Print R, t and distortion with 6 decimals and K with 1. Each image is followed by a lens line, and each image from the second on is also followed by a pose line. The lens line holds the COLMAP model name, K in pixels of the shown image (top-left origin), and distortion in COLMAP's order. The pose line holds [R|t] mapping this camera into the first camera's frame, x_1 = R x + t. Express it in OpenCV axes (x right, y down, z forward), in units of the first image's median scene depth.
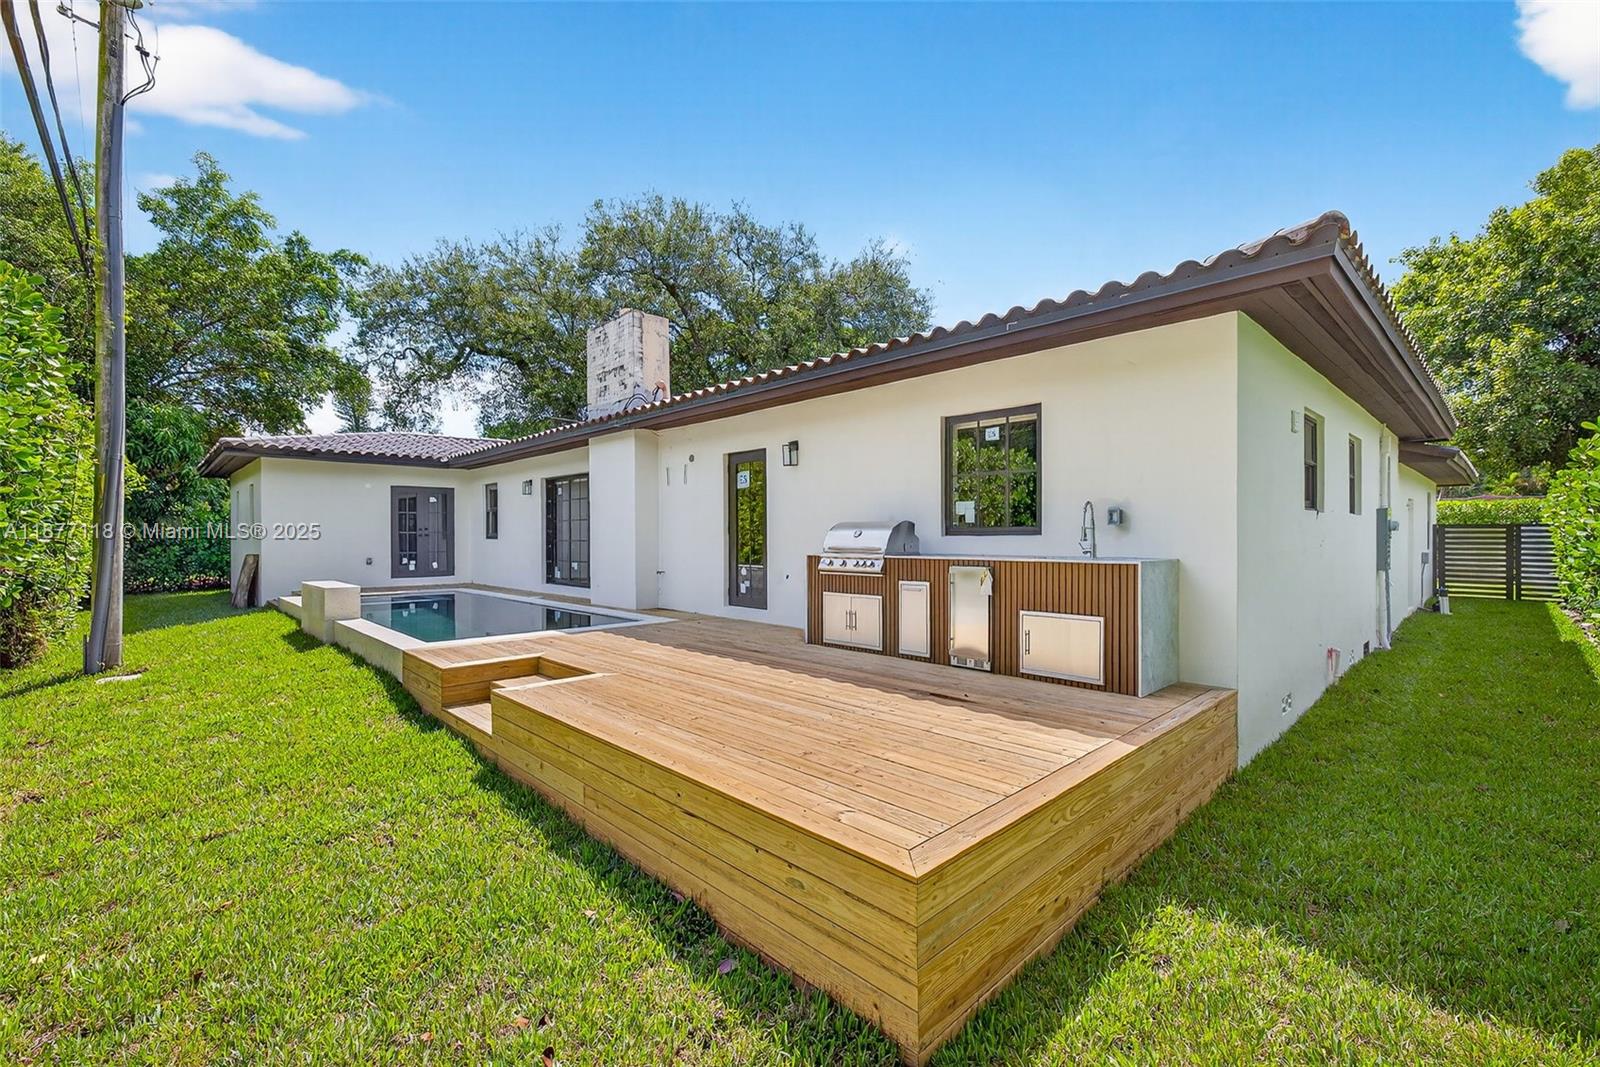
lens RADIAL K [[666.1, 0, 802.3], [0, 666.1, 526.2], [0, 0, 1]] dist [0.018037, -0.007160]
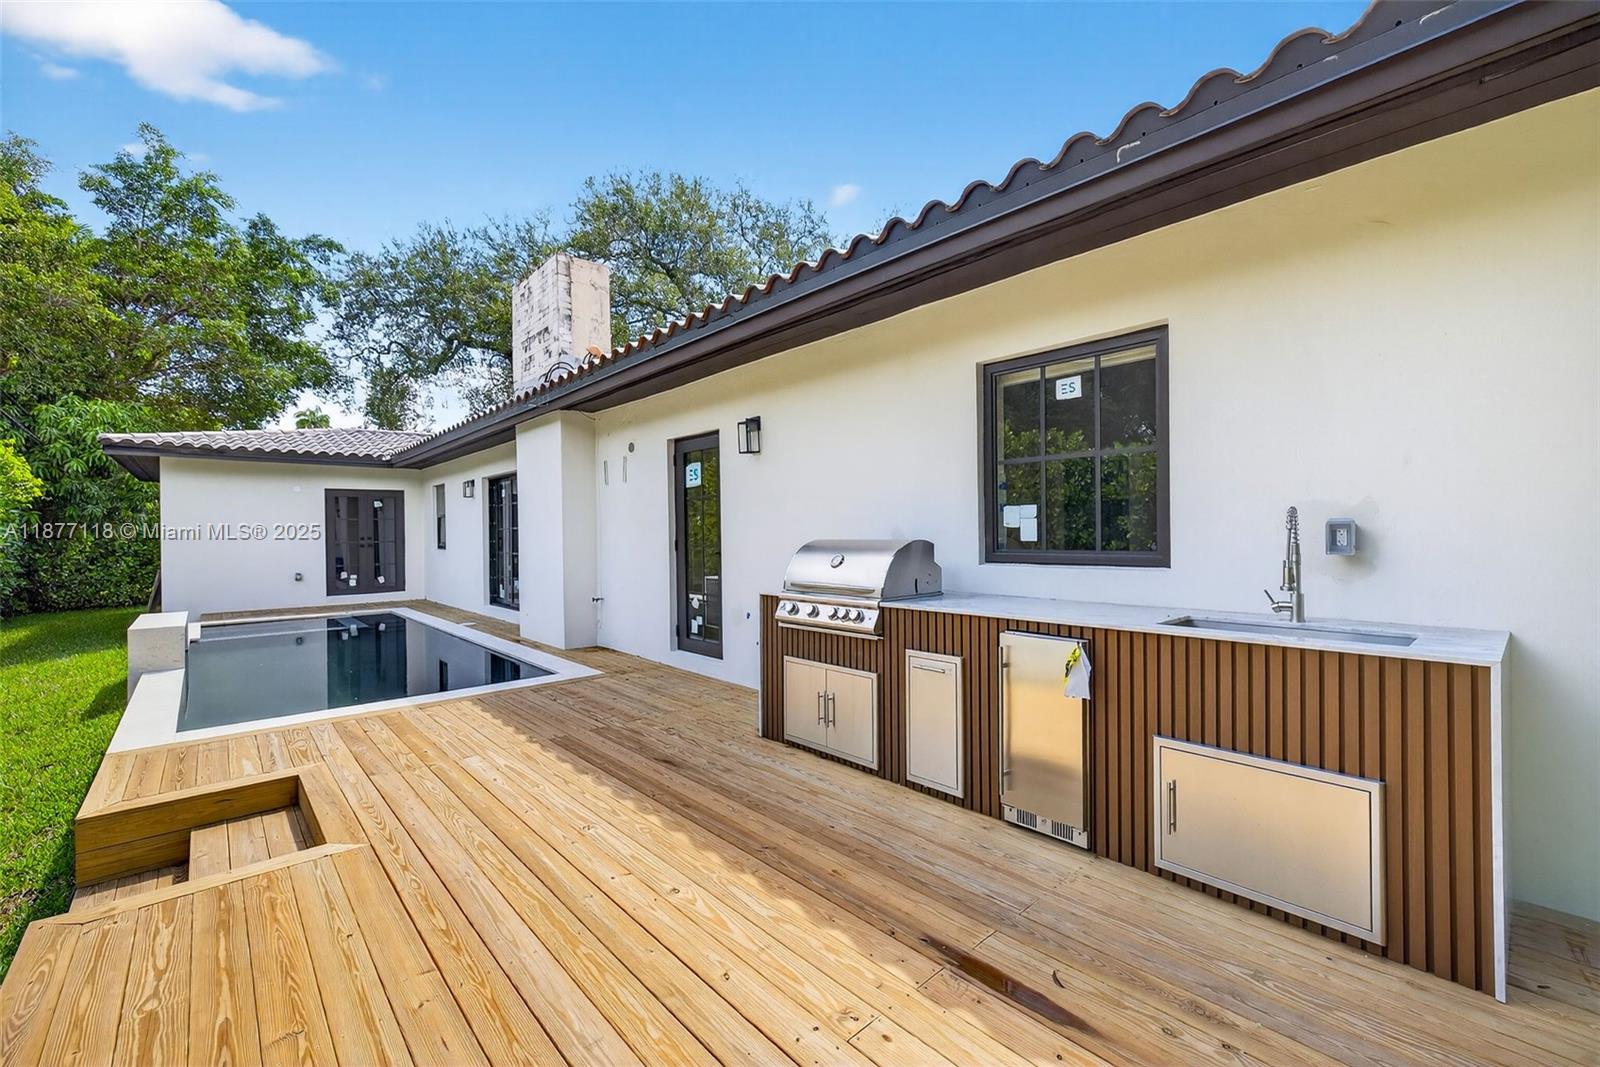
lens RADIAL K [[683.4, 0, 792.6], [0, 683.4, 531.5], [0, 0, 1]] dist [0.017483, 0.000007]
pose [[0.999131, -0.009060, -0.040677, 0.041091], [0.009444, 0.999912, 0.009269, -0.013129], [0.040589, -0.009645, 0.999129, 0.233160]]
